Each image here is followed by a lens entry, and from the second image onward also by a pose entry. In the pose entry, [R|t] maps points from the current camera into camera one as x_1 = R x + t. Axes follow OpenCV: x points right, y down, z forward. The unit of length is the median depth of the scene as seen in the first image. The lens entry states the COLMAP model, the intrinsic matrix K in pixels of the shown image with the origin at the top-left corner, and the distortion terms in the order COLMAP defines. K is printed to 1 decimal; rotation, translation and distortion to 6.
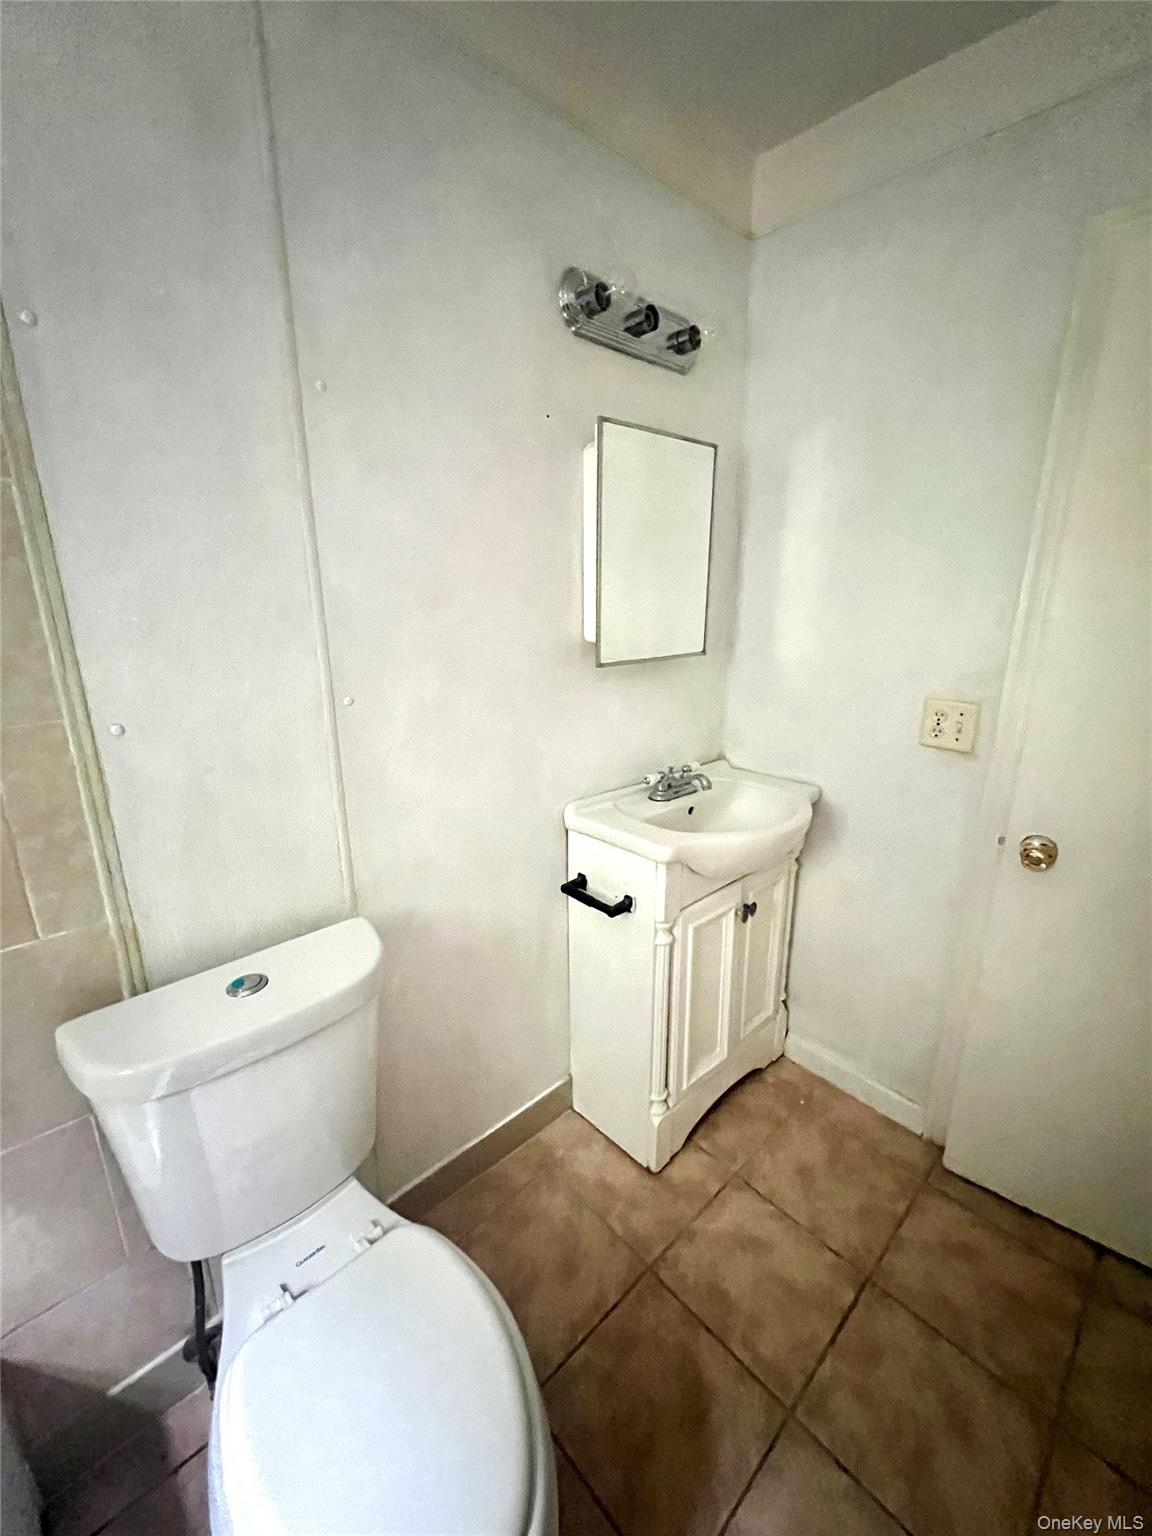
lens RADIAL K [[633.5, 0, 576.7], [0, 633.5, 764.2], [0, 0, 1]] dist [-0.000619, -0.000238]
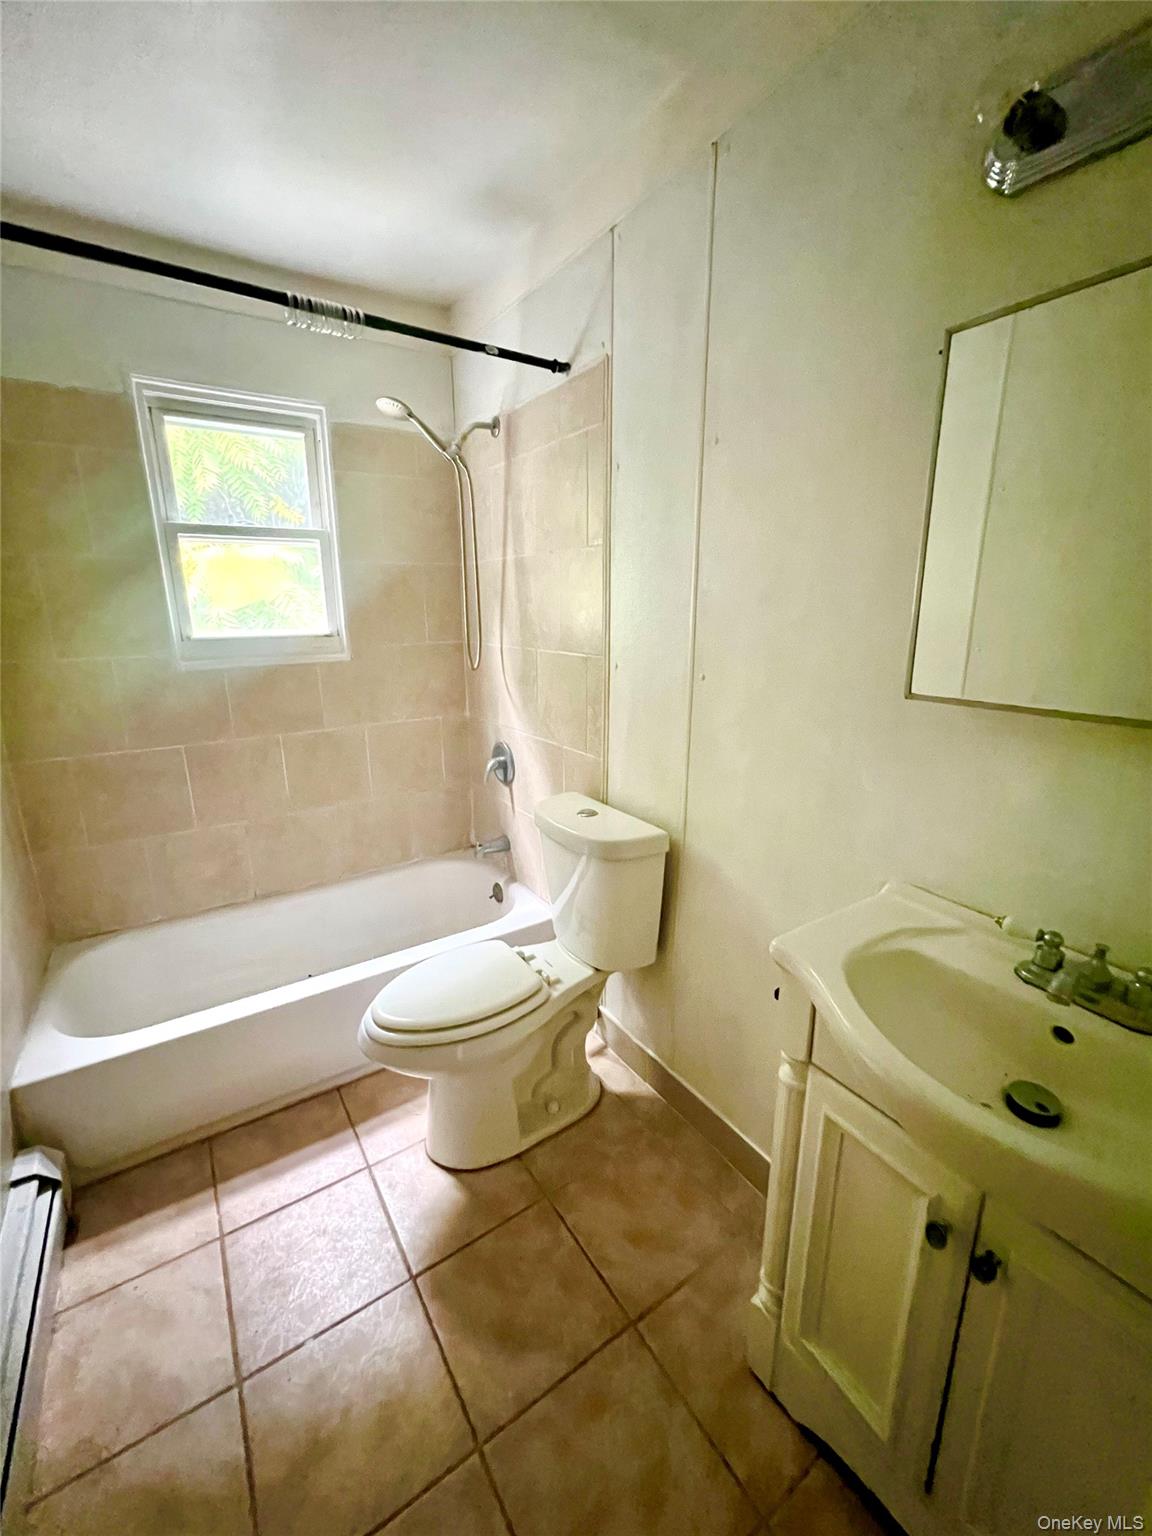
lens RADIAL K [[633.5, 0, 577.0], [0, 633.5, 767.6], [0, 0, 1]] dist [-0.000619, -0.000238]
pose [[-0.177990, 0.249050, -0.951994, 0.779694], [-0.261183, 0.920786, 0.289718, -0.189424], [0.948737, 0.300212, -0.098843, 0.747323]]
